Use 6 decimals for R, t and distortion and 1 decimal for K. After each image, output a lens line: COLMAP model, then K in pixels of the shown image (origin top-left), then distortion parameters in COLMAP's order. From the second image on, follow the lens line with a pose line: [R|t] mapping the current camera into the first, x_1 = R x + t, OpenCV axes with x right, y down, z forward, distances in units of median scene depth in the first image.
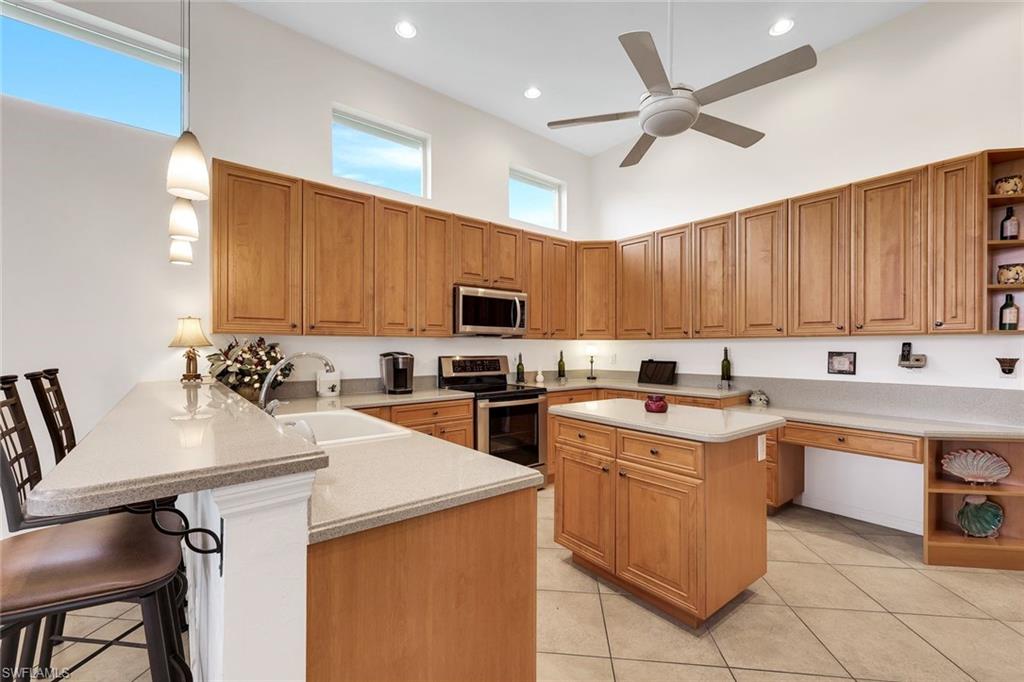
lens RADIAL K [[418.8, 0, 512.6], [0, 418.8, 338.4], [0, 0, 1]] dist [0.001733, 0.000033]
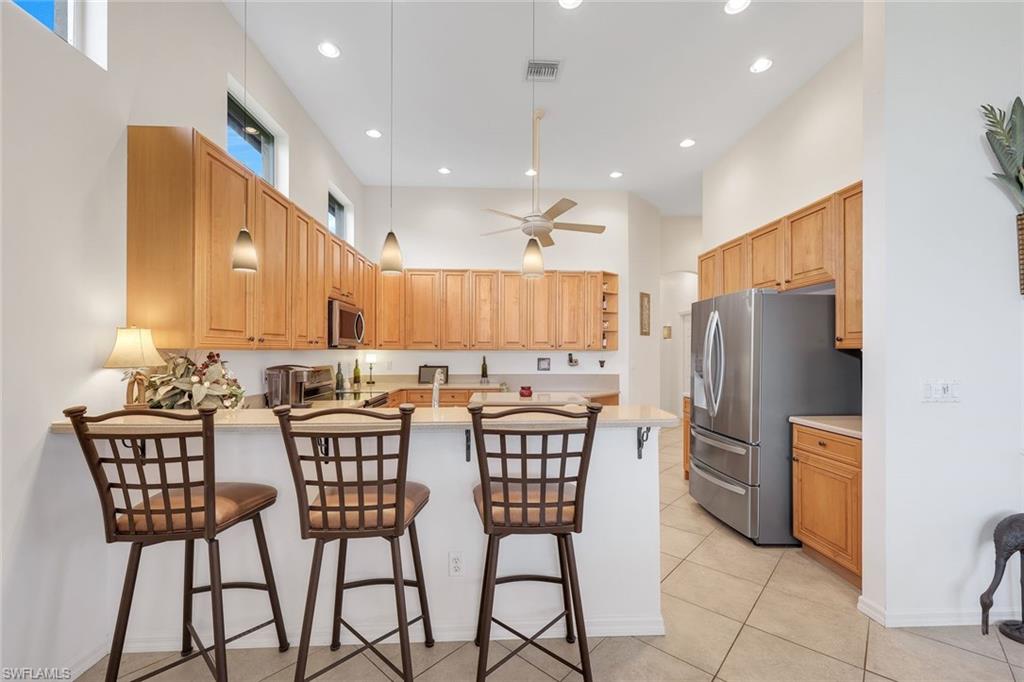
lens RADIAL K [[418.8, 0, 512.6], [0, 418.8, 338.4], [0, 0, 1]] dist [0.001733, 0.000033]
pose [[0.601329, 0.025650, 0.798590, -0.672494], [-0.018619, 0.999663, -0.018088, -0.016755], [-0.798785, -0.003992, 0.601604, 0.004742]]
